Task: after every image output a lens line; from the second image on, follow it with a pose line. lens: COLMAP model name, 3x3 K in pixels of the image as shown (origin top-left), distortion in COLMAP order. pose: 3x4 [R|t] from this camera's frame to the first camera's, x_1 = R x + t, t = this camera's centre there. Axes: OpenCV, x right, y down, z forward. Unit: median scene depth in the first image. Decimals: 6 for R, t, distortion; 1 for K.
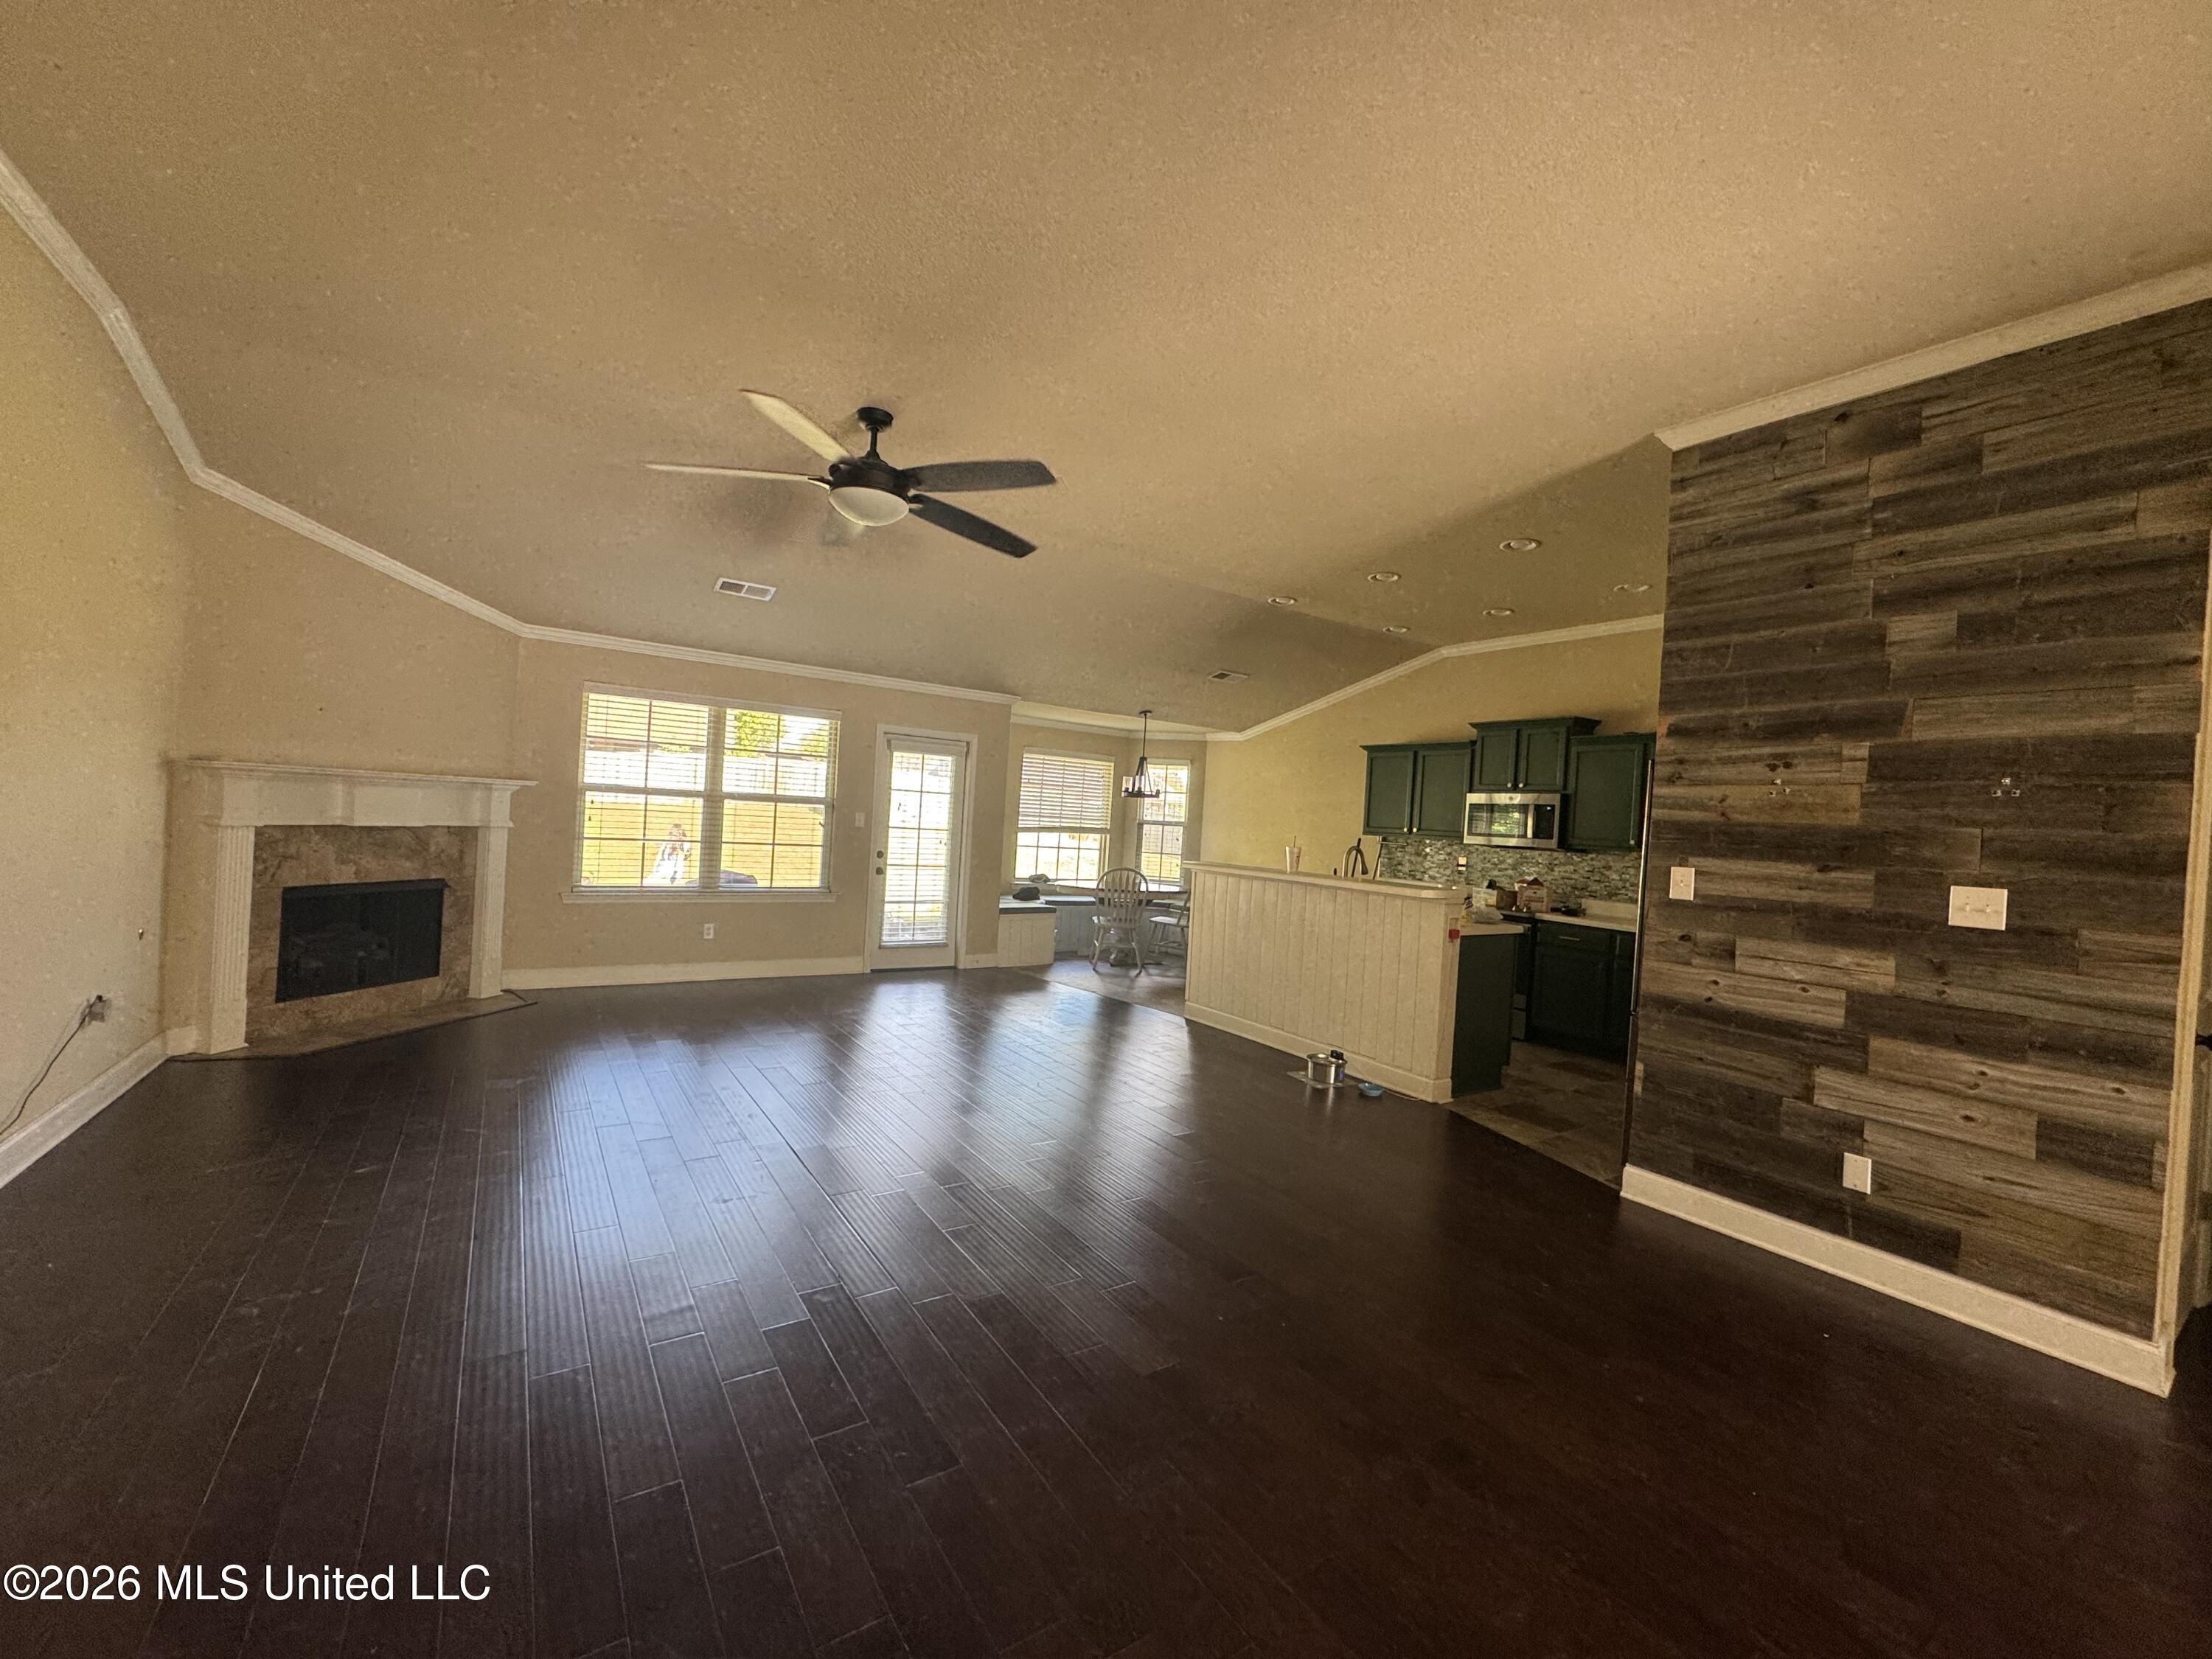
lens RADIAL K [[883.5, 0, 1106.6], [0, 883.5, 828.8], [0, 0, 1]] dist [-0.001262, 0.001378]
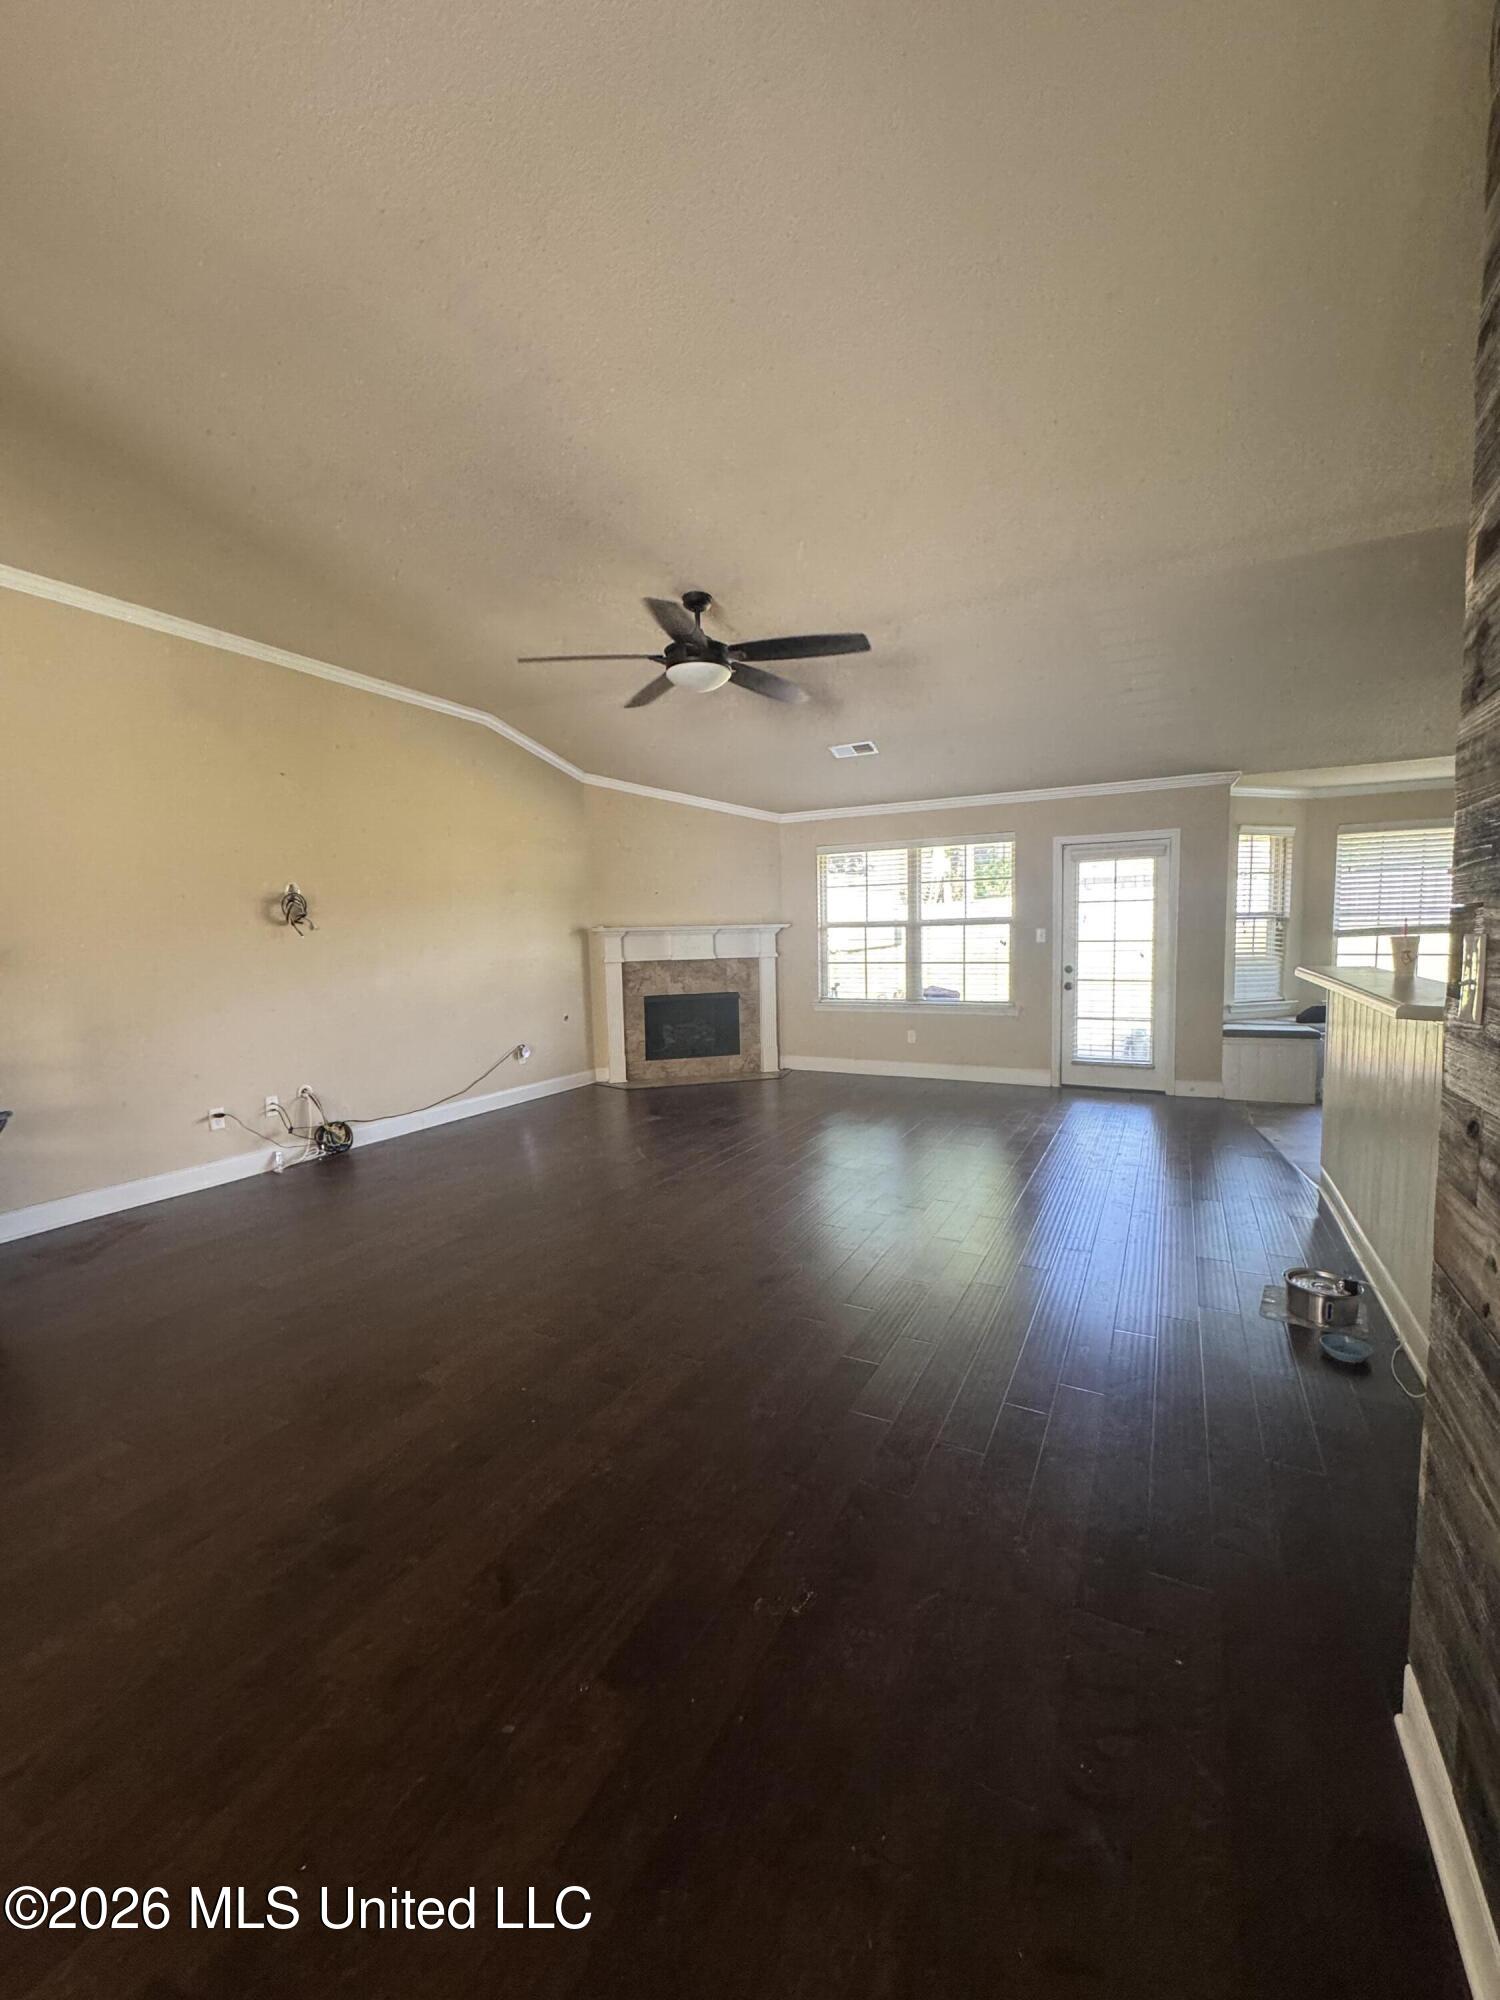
lens RADIAL K [[798.8, 0, 756.8], [0, 798.8, 1000.7], [0, 0, 1]] dist [-0.001262, 0.001378]
pose [[0.474002, 0.007435, -0.880492, 0.408985], [0.041849, 0.998644, 0.030961, 0.024171], [0.879529, -0.051523, 0.473048, 0.300256]]
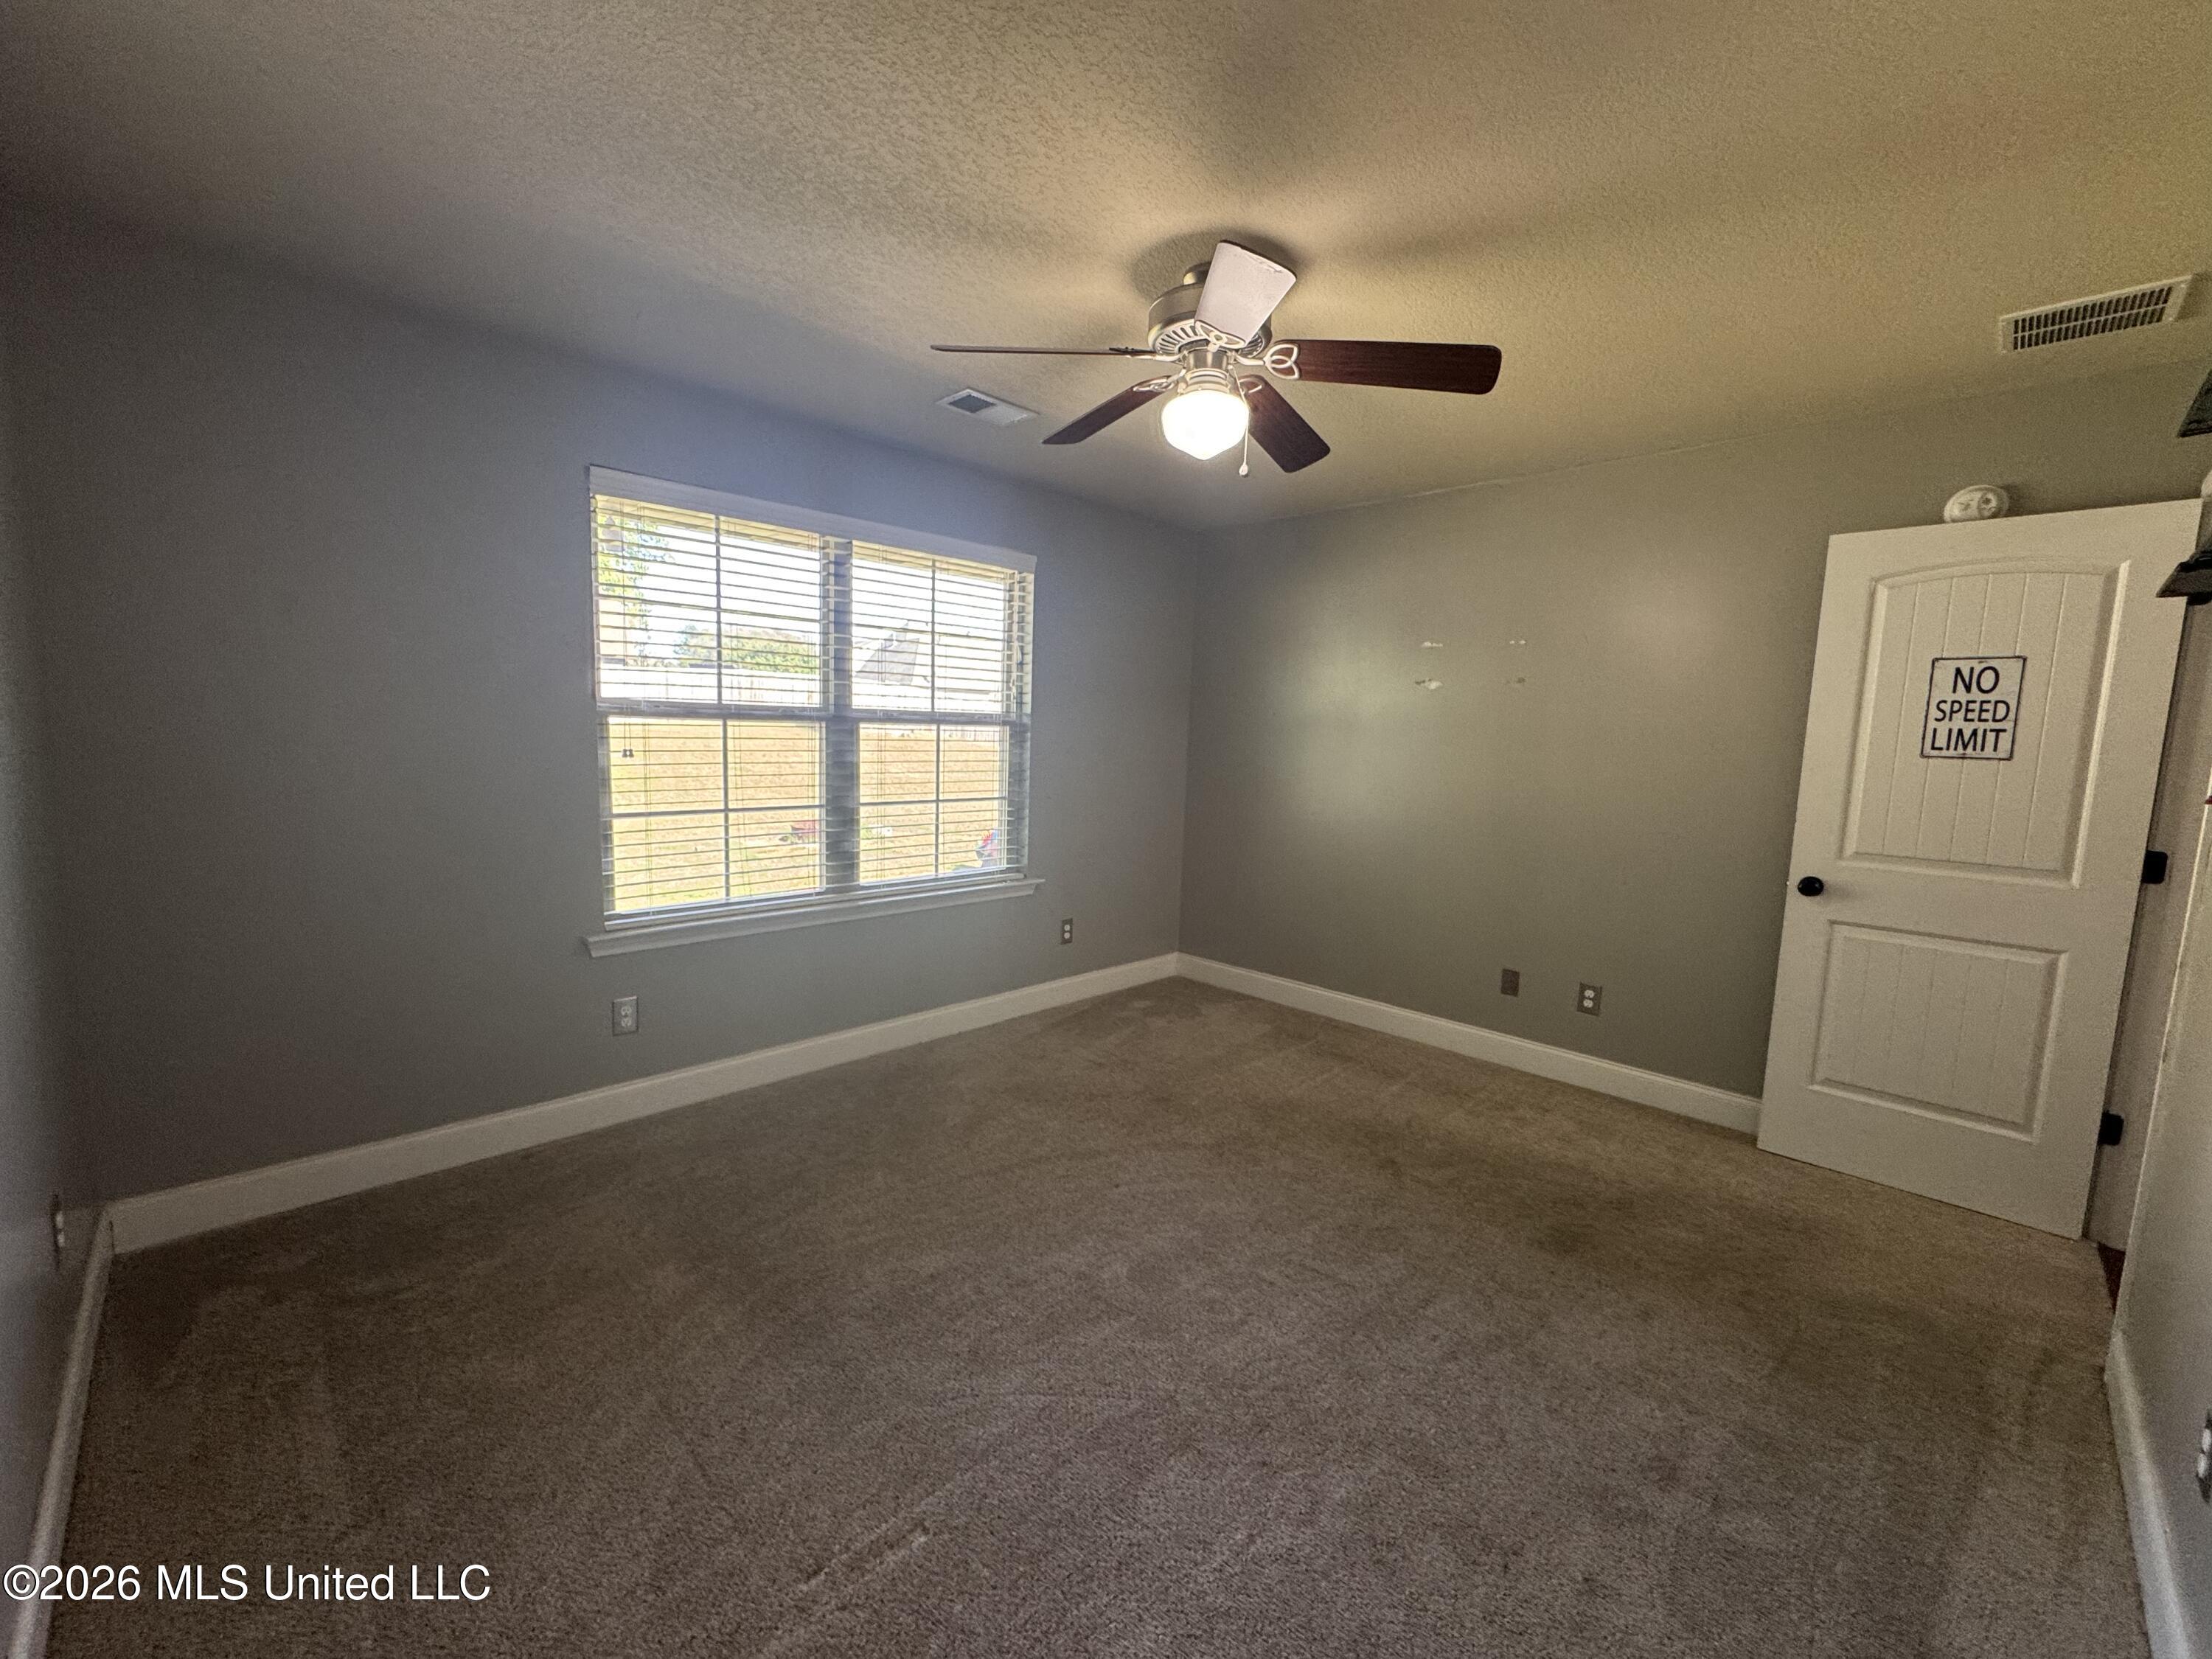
lens RADIAL K [[883.5, 0, 1100.3], [0, 883.5, 826.6], [0, 0, 1]] dist [-0.001262, 0.001378]
pose [[0.982026, -0.053825, 0.180910, -0.398582], [0.034257, 0.993385, 0.109598, -0.025594], [-0.185612, -0.101431, 0.977374, 0.467997]]
